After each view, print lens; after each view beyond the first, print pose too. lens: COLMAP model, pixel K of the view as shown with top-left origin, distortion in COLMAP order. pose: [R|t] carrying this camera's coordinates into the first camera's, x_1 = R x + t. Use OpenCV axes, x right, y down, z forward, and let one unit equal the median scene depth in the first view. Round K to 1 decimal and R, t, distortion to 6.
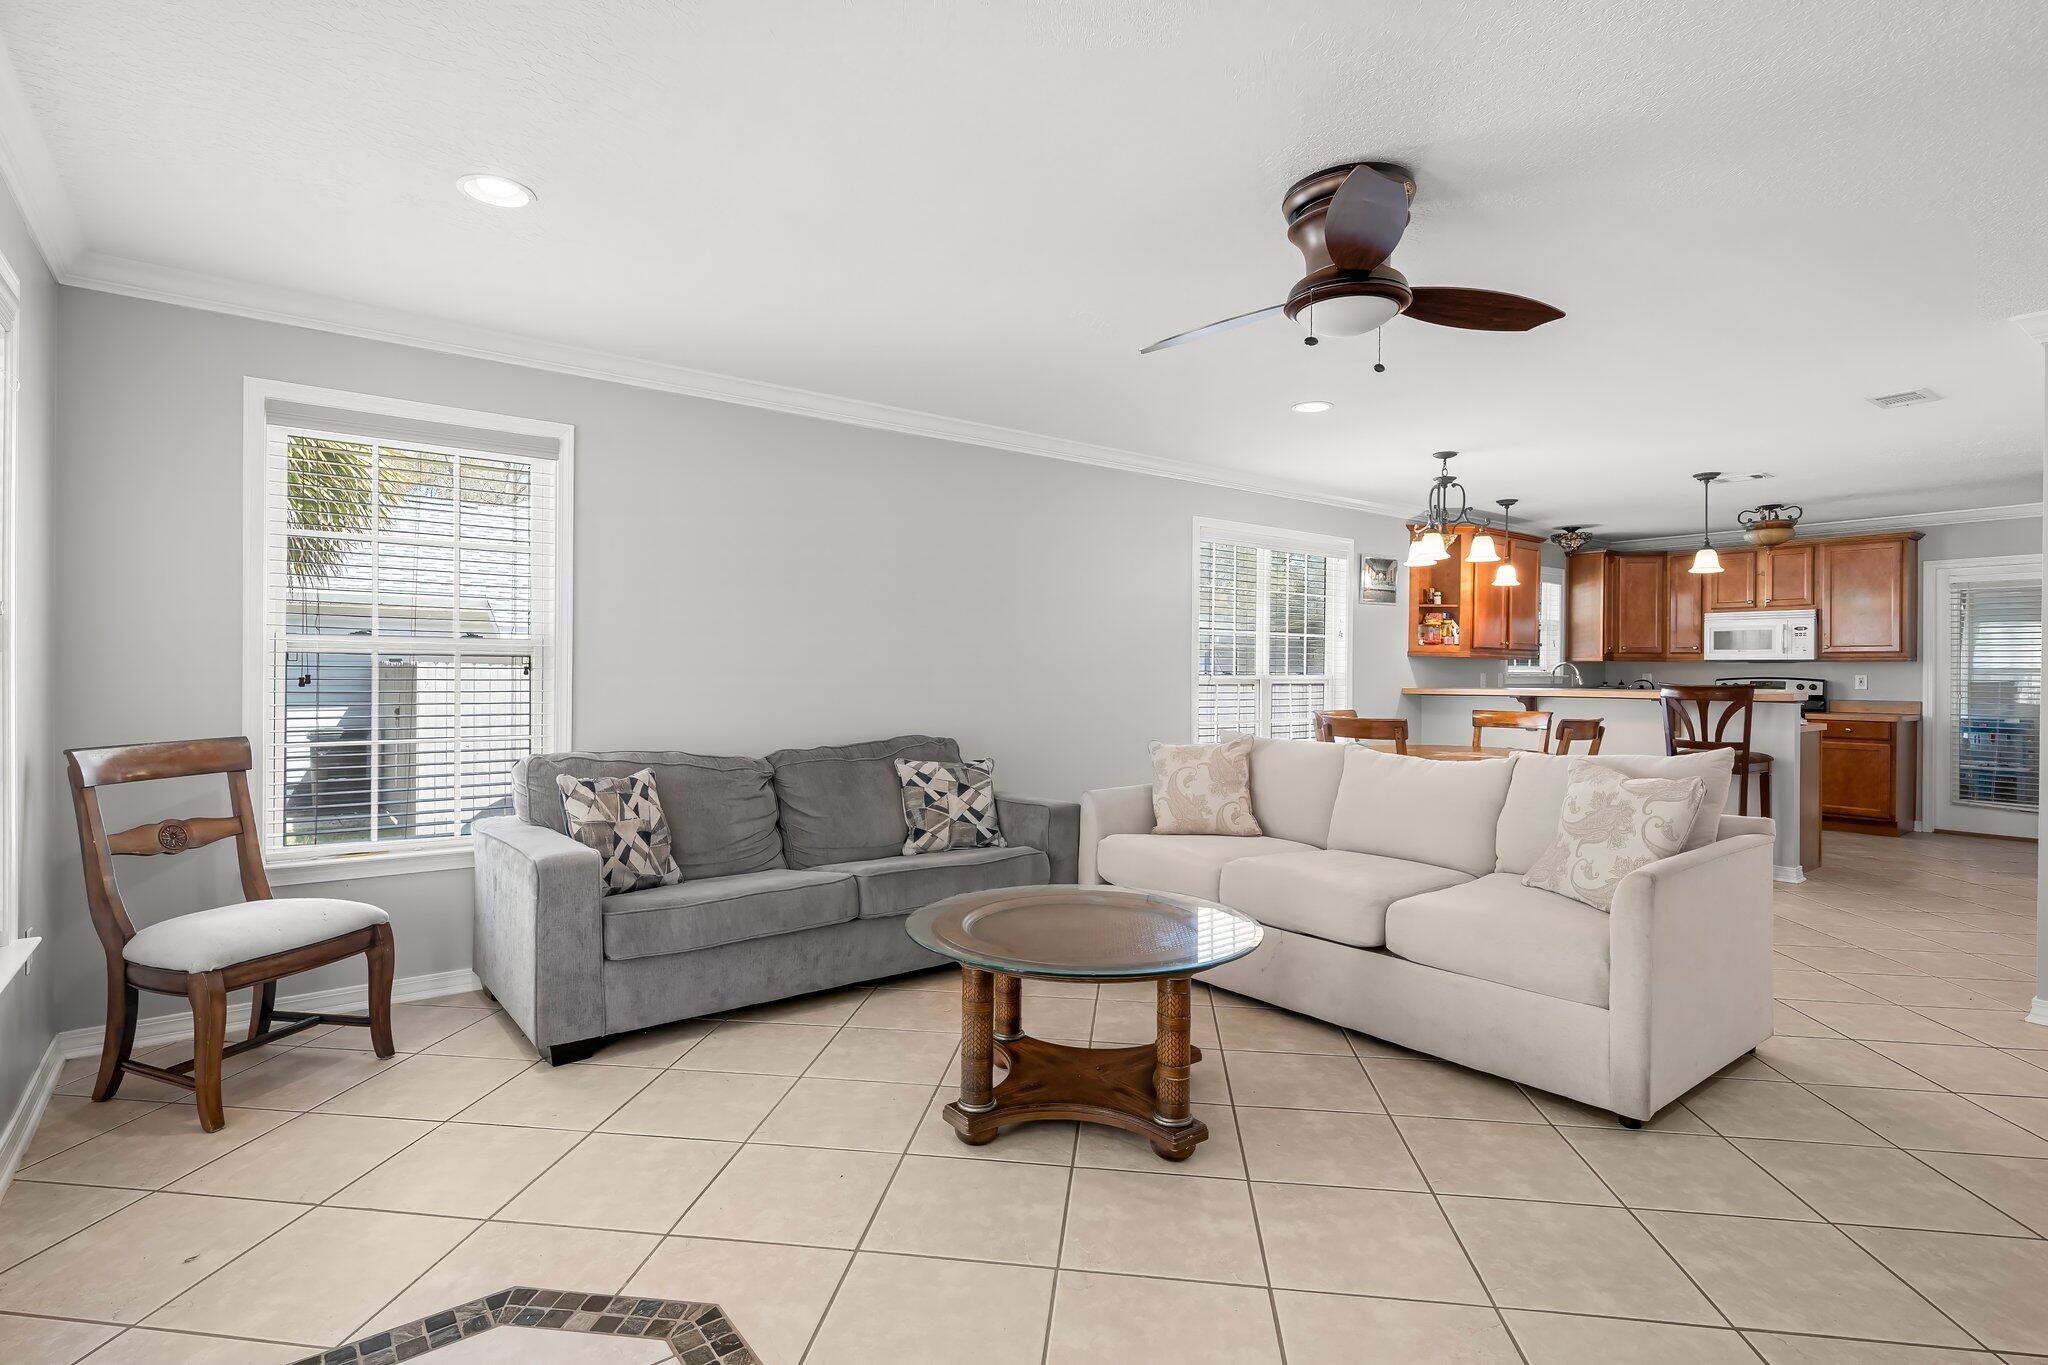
lens RADIAL K [[1000.4, 0, 997.1], [0, 1000.4, 676.4], [0, 0, 1]] dist [-0.000223, -0.000424]
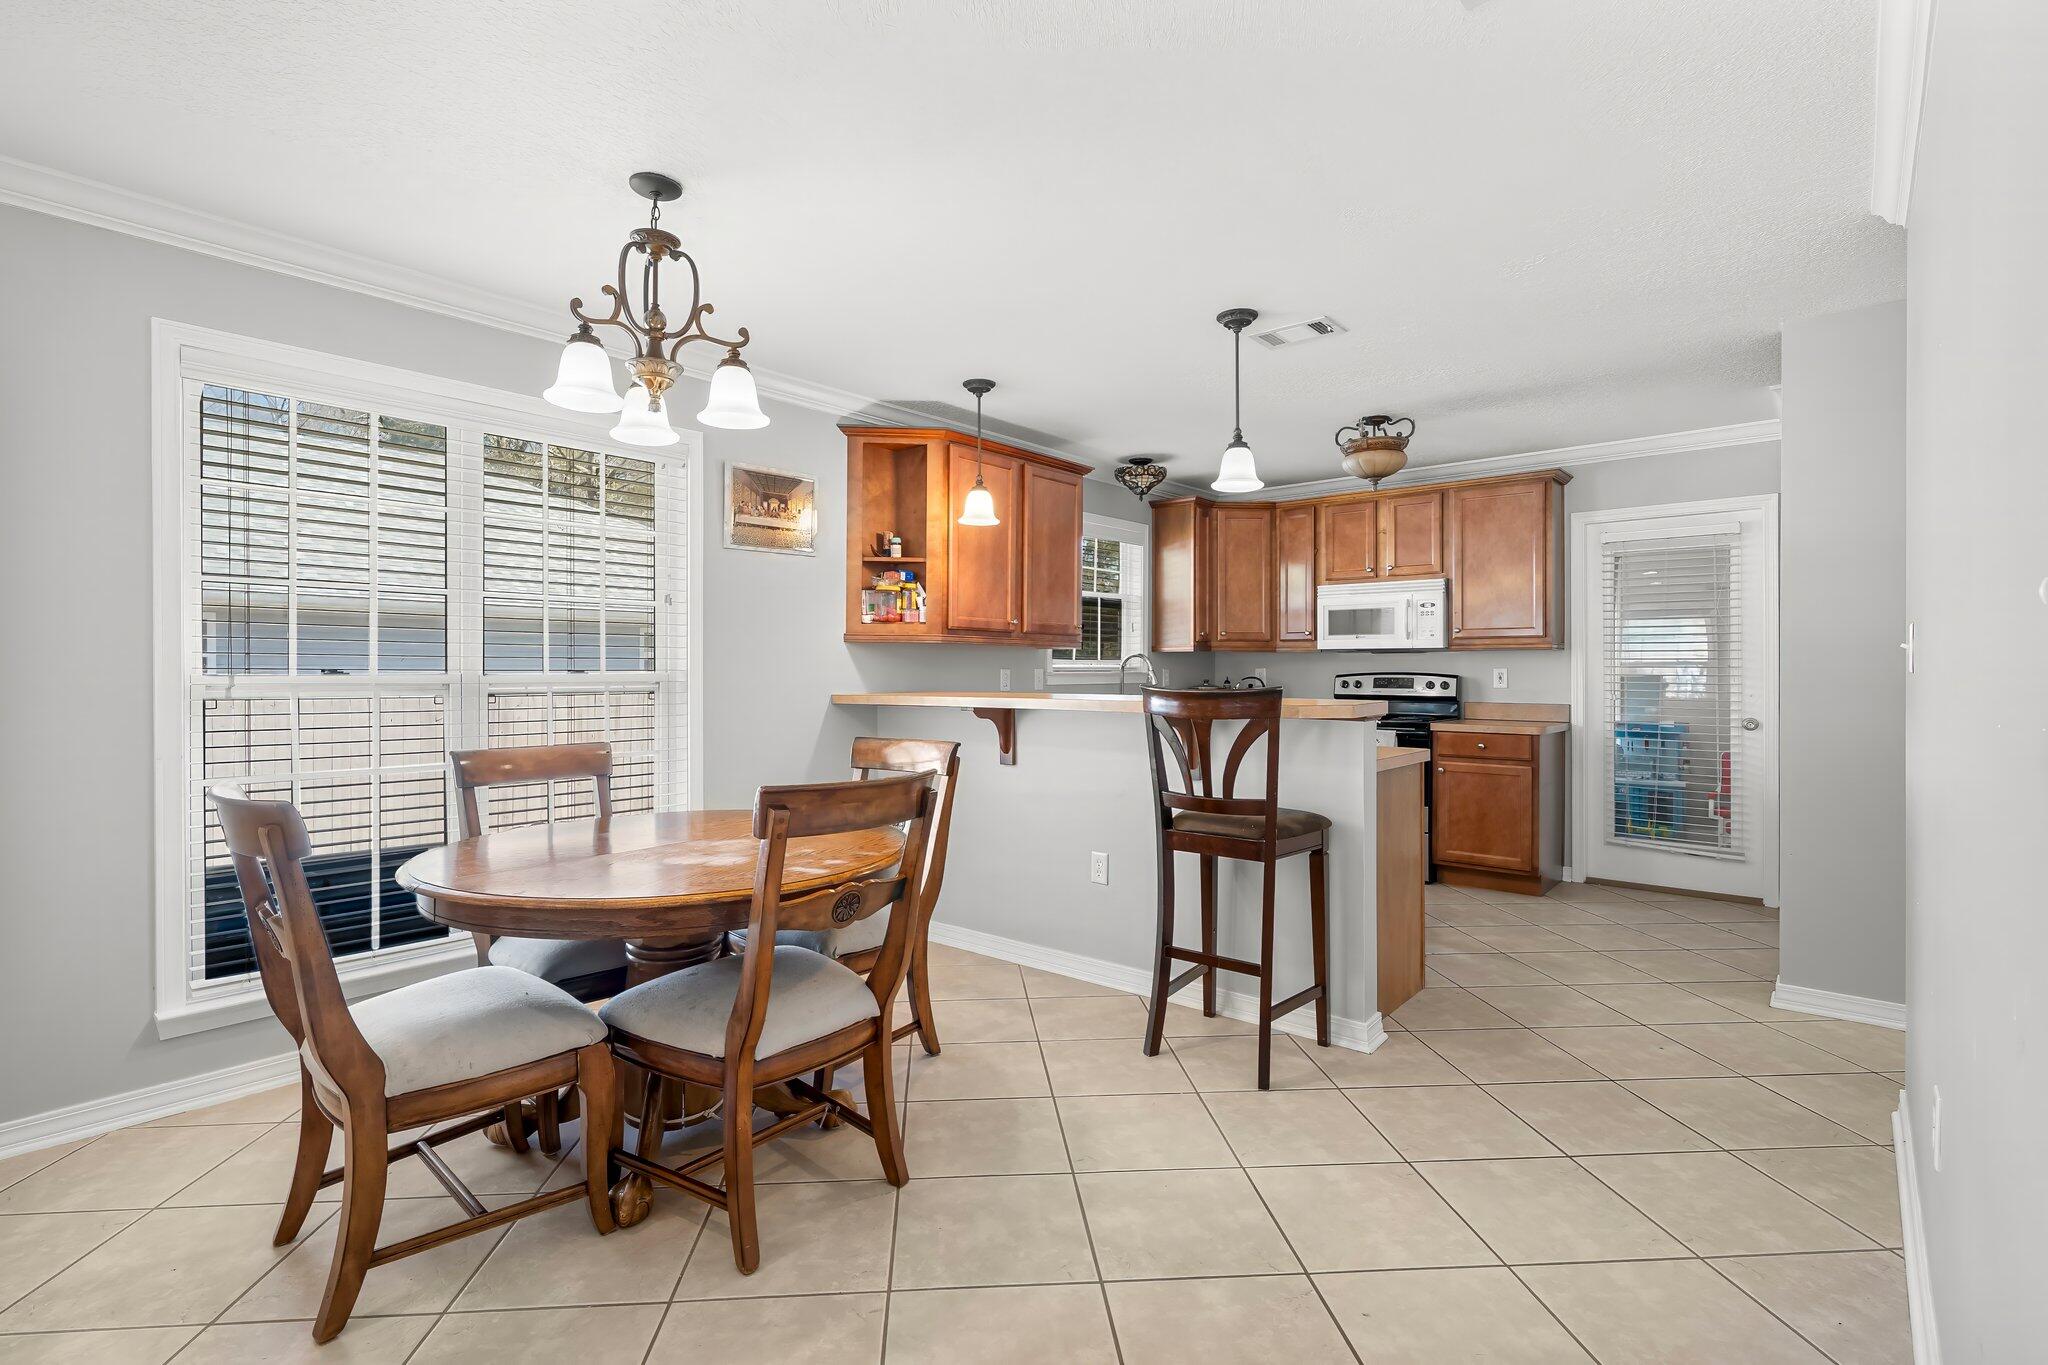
lens RADIAL K [[956.2, 0, 1014.8], [0, 956.2, 671.0], [0, 0, 1]] dist [0.000330, -0.000268]
pose [[0.977393, -0.005770, 0.211352, 0.378256], [0.006487, 0.999975, -0.002698, -0.000060], [-0.211331, 0.004008, 0.977406, 0.400188]]
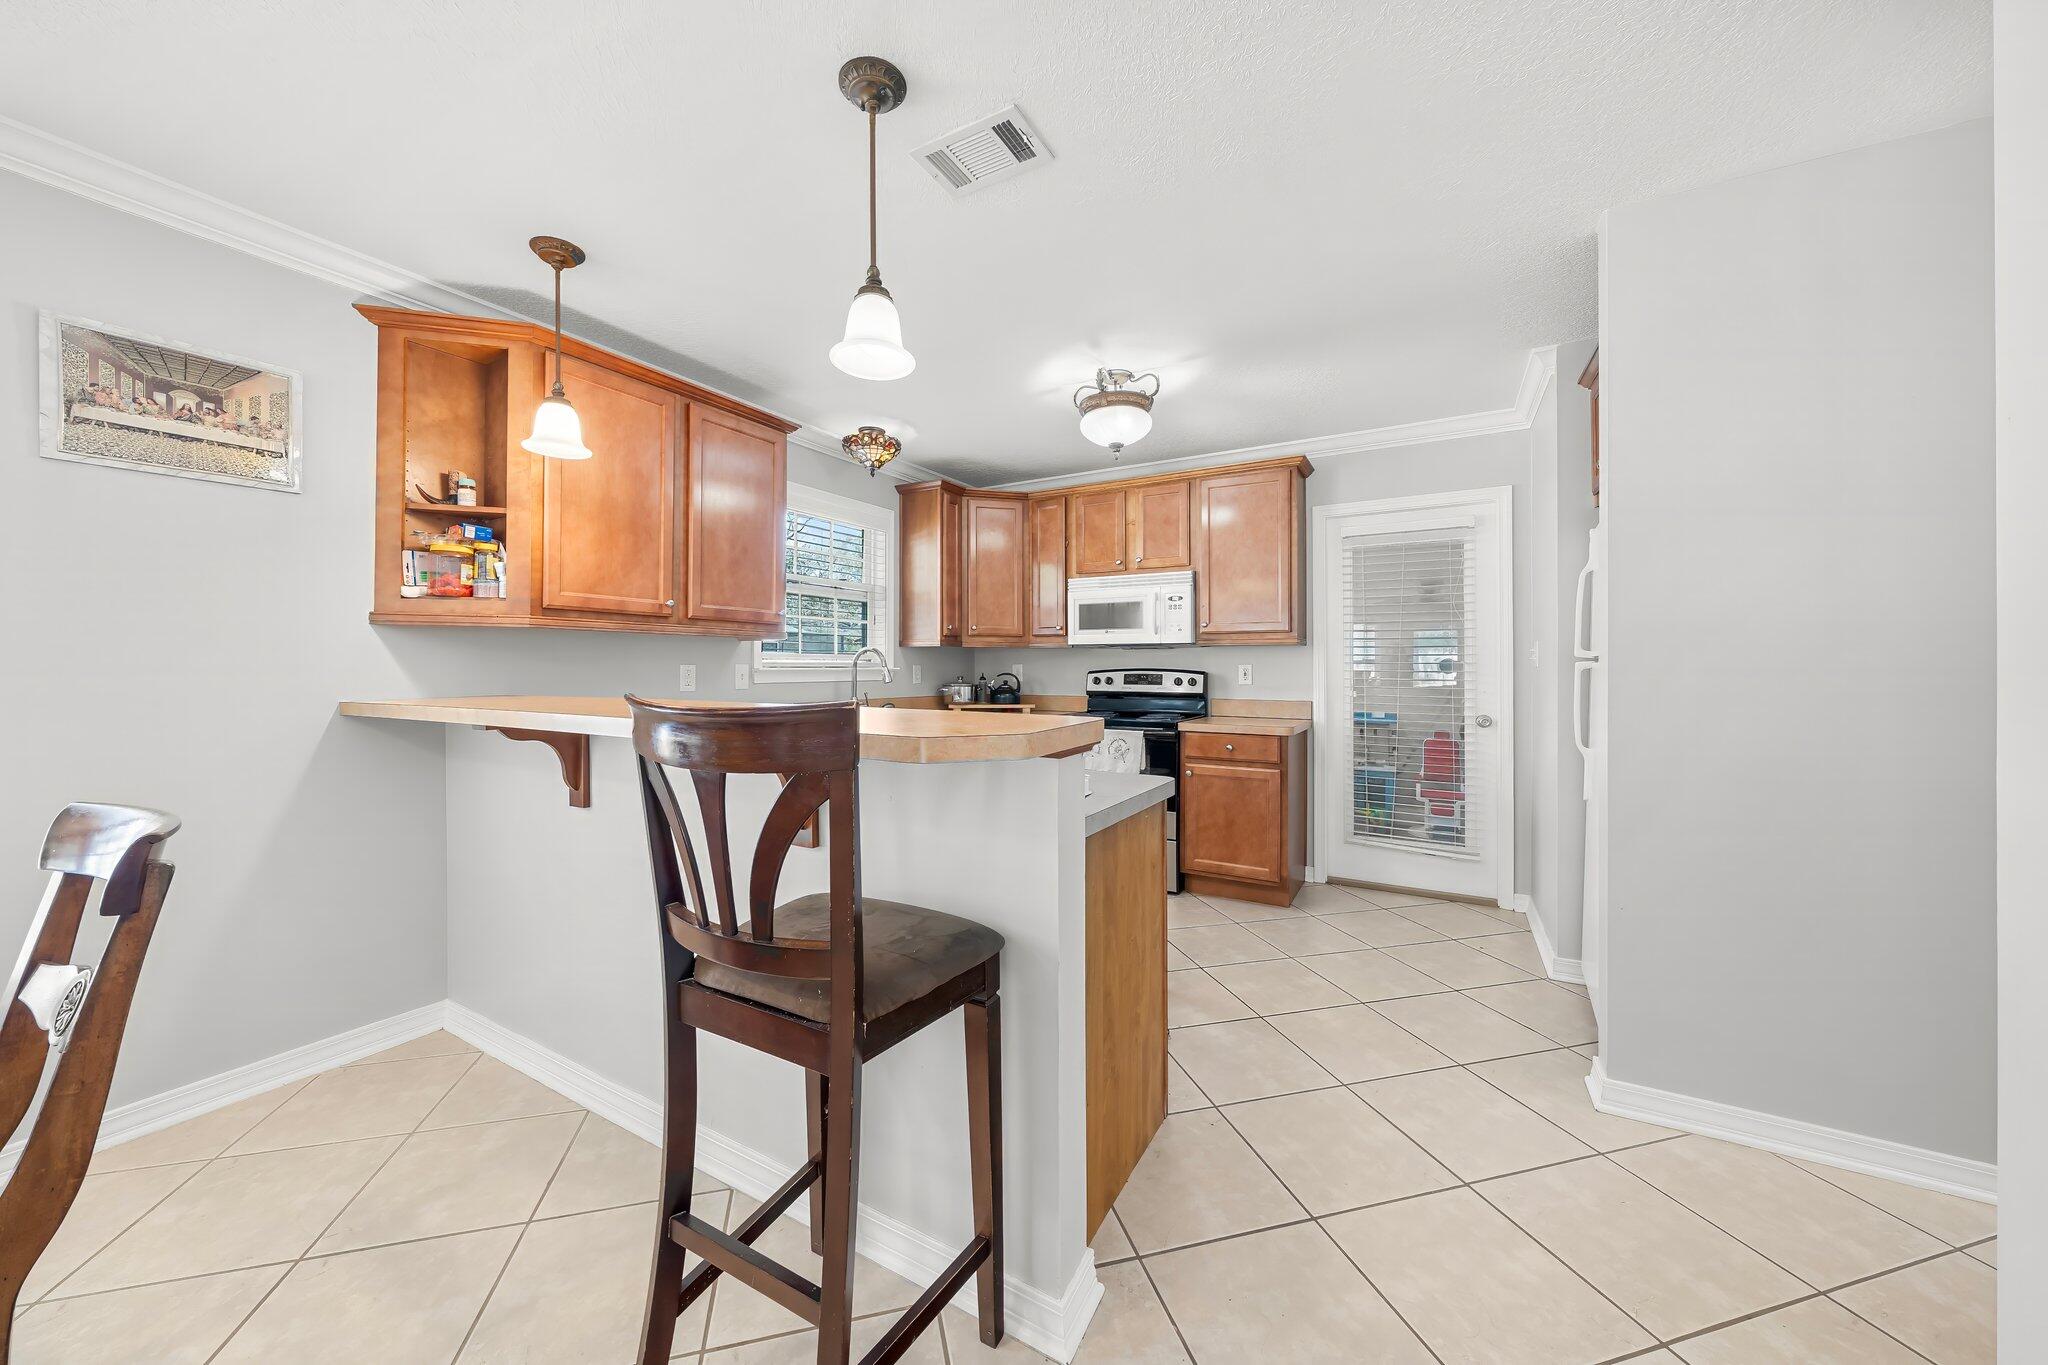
lens RADIAL K [[712.3, 0, 1013.0], [0, 712.3, 663.1], [0, 0, 1]] dist [-0.009533, -0.000055]
pose [[0.924562, -0.002997, 0.381020, 0.530912], [0.006358, 0.999951, -0.007561, 0.000256], [-0.380979, 0.009413, 0.924536, 0.609065]]
